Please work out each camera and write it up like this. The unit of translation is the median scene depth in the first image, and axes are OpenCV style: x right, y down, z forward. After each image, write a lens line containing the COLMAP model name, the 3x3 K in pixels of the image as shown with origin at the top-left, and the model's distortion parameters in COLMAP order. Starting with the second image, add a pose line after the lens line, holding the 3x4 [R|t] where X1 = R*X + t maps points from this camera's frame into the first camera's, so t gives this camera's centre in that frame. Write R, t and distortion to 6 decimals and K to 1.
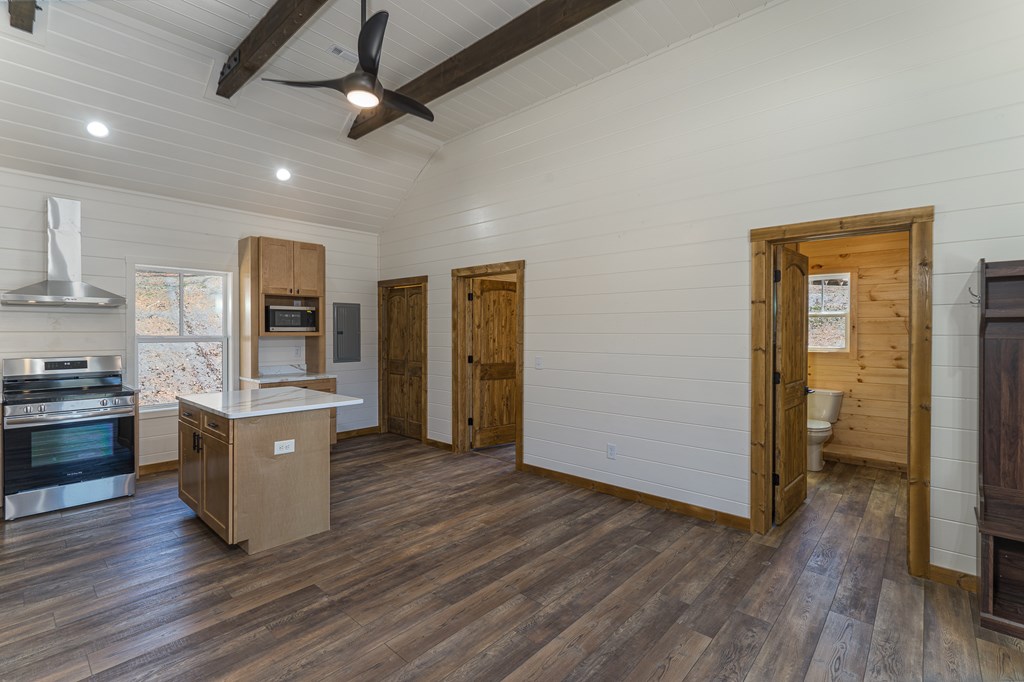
lens RADIAL K [[478.6, 0, 498.4], [0, 478.6, 324.1], [0, 0, 1]] dist [-0.005322, 0.001919]
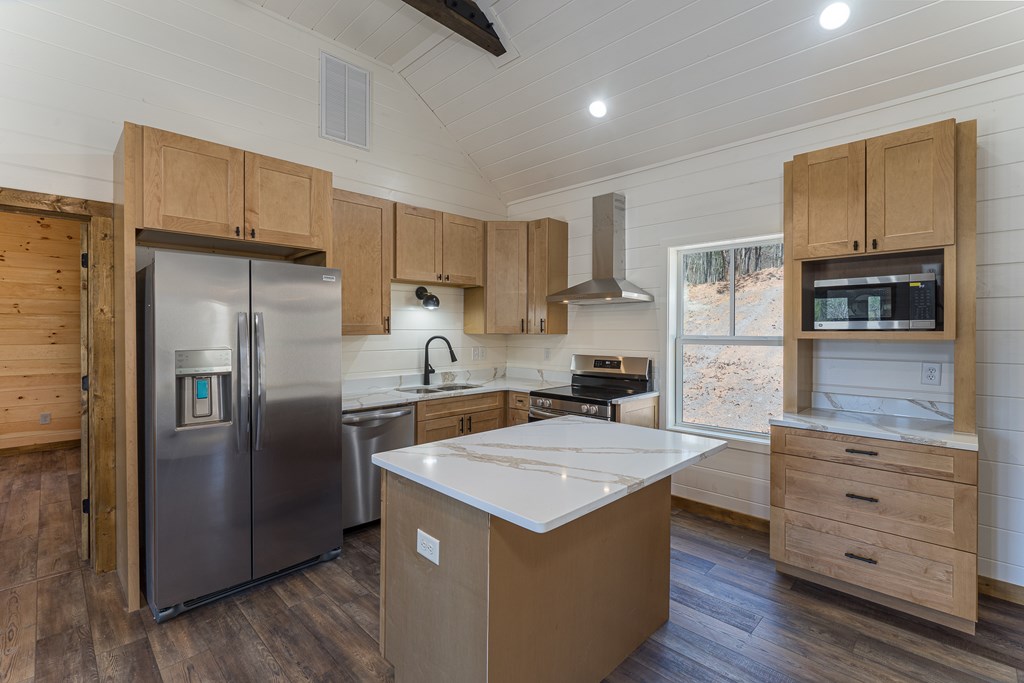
lens RADIAL K [[478.6, 0, 512.4], [0, 478.6, 333.3], [0, 0, 1]] dist [-0.005322, 0.001919]
pose [[-0.009224, 0.015488, -0.999838, 0.046887], [0.002144, 0.999878, 0.015469, 0.010831], [0.999955, -0.002001, -0.009256, 0.738073]]
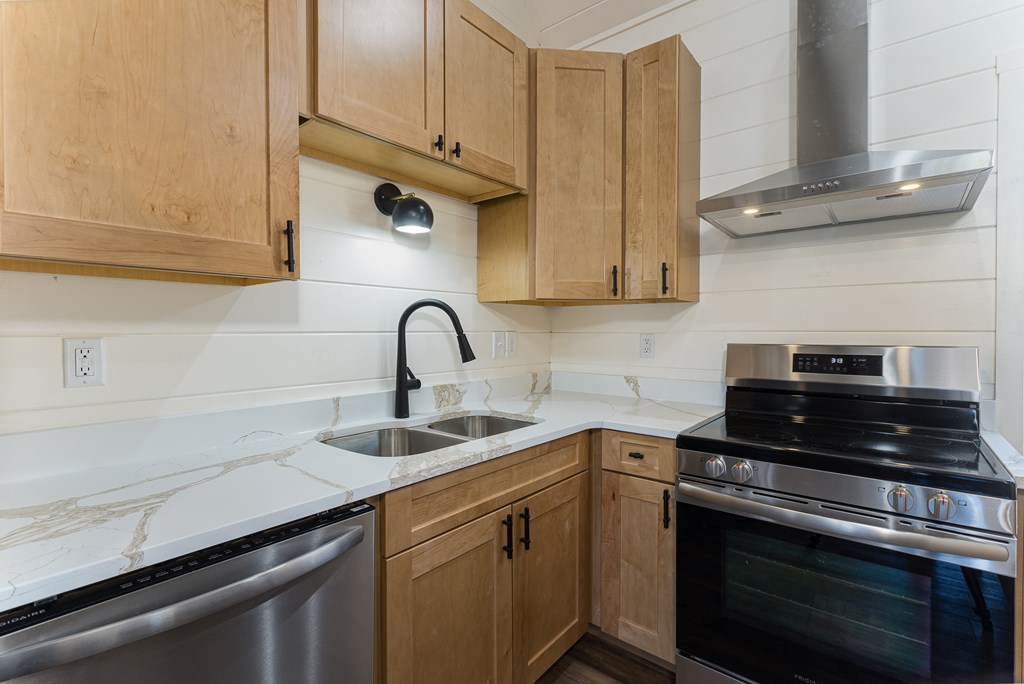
lens RADIAL K [[478.6, 0, 512.1], [0, 478.6, 339.0], [0, 0, 1]] dist [-0.005322, 0.001919]
pose [[0.080453, 0.024786, -0.996450, -0.483973], [0.003116, 0.999680, 0.025118, 0.051775], [0.996754, -0.005126, 0.080350, 0.621469]]
